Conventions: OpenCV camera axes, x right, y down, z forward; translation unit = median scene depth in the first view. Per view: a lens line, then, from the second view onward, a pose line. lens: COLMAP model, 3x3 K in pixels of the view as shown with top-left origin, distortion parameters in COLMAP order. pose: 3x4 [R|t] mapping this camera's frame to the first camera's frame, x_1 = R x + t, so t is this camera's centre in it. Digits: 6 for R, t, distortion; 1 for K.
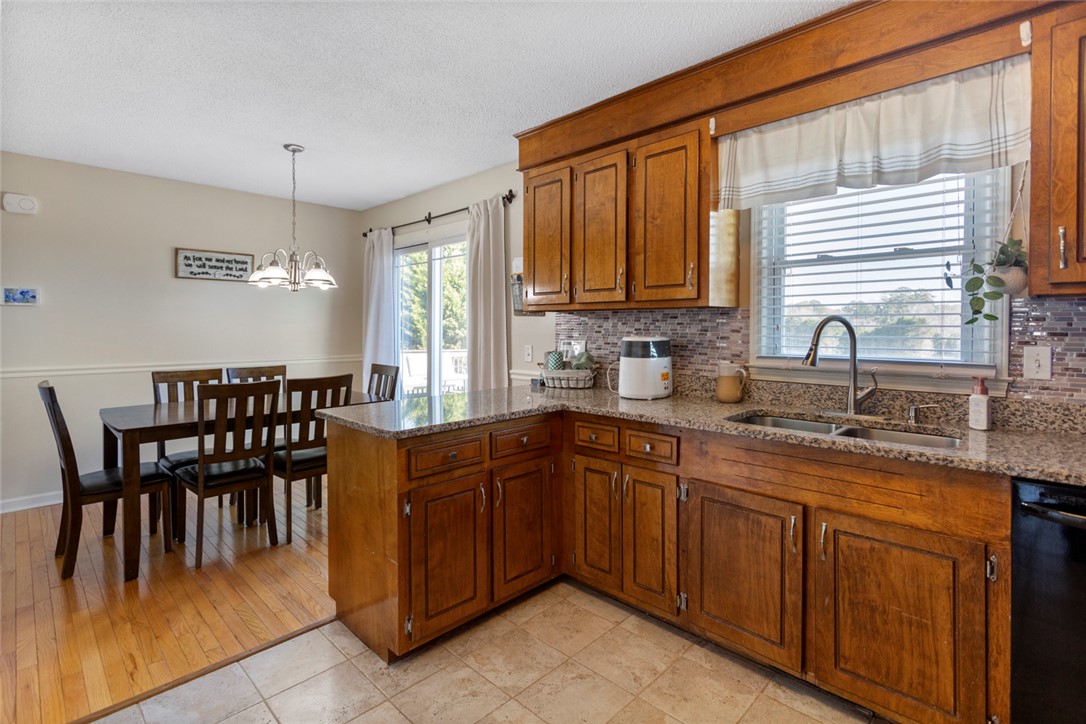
lens RADIAL K [[524.0, 0, 539.4], [0, 524.0, 328.3], [0, 0, 1]] dist [-0.000768, -0.000113]
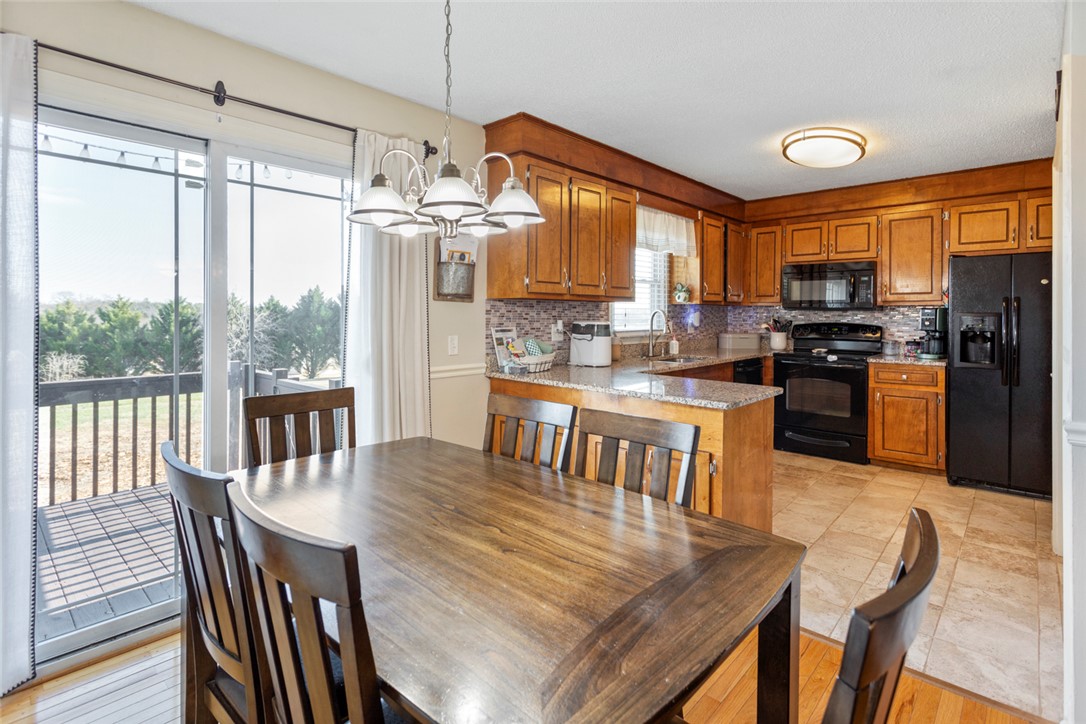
lens RADIAL K [[532.9, 0, 531.0], [0, 532.9, 312.3], [0, 0, 1]] dist [-0.002586, -0.000289]
pose [[-0.026849, 0.002918, 0.999635, -0.881721], [-0.000310, 0.999996, -0.002928, -0.003025], [-0.999639, -0.000389, -0.026848, 0.882526]]
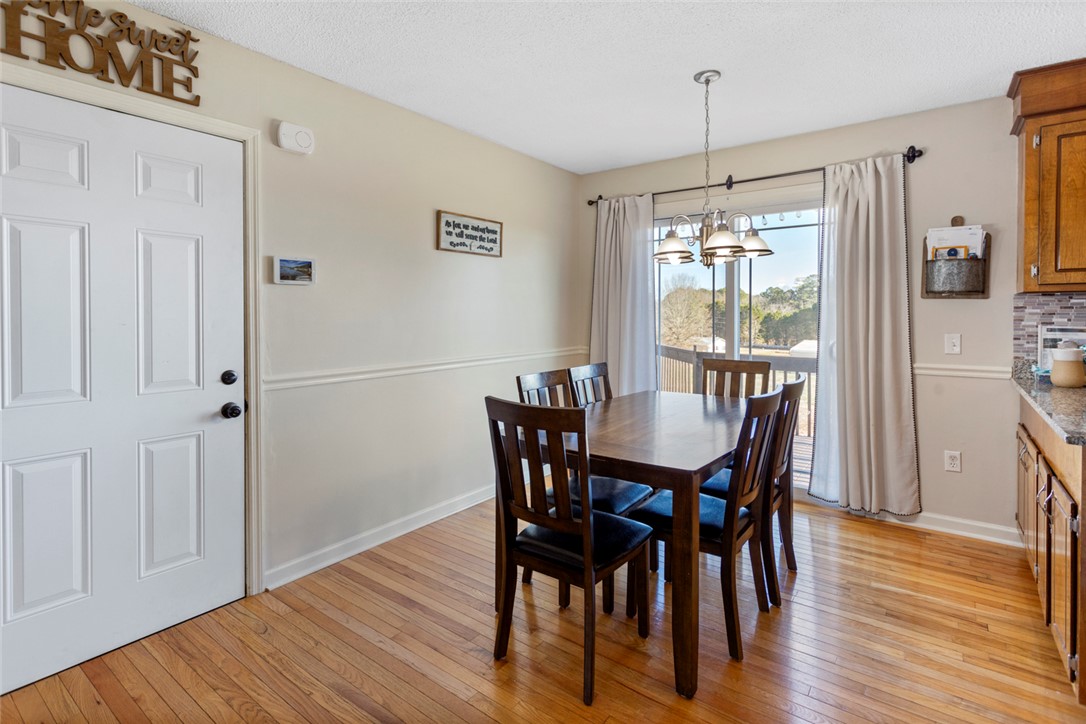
lens RADIAL K [[522.8, 0, 543.4], [0, 522.8, 311.0], [0, 0, 1]] dist [0.002240, 0.000302]
pose [[0.990312, -0.003961, 0.138800, -0.762464], [0.004795, 0.999972, -0.005672, -0.001757], [-0.138774, 0.006283, 0.990304, 0.264723]]
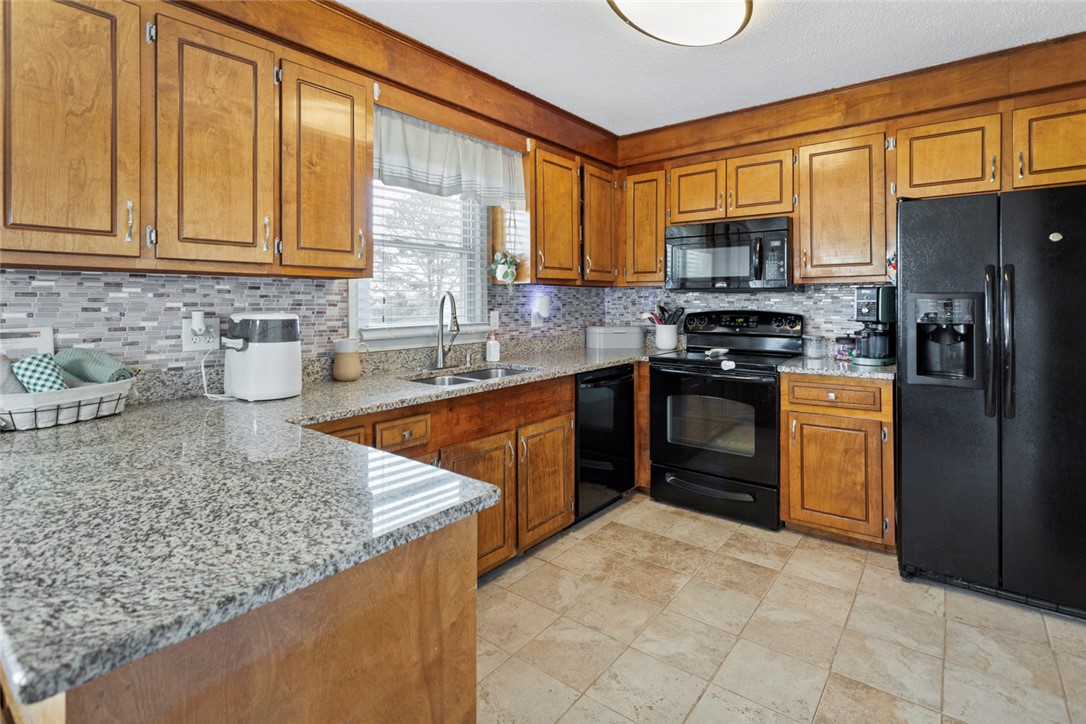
lens RADIAL K [[535.5, 0, 538.1], [0, 535.5, 295.3], [0, 0, 1]] dist [-0.002103, -0.000308]
pose [[-0.110970, 0.012197, 0.993749, -0.429437], [0.007407, 0.999907, -0.011446, 0.001305], [-0.993796, 0.006091, -0.111050, 0.518142]]
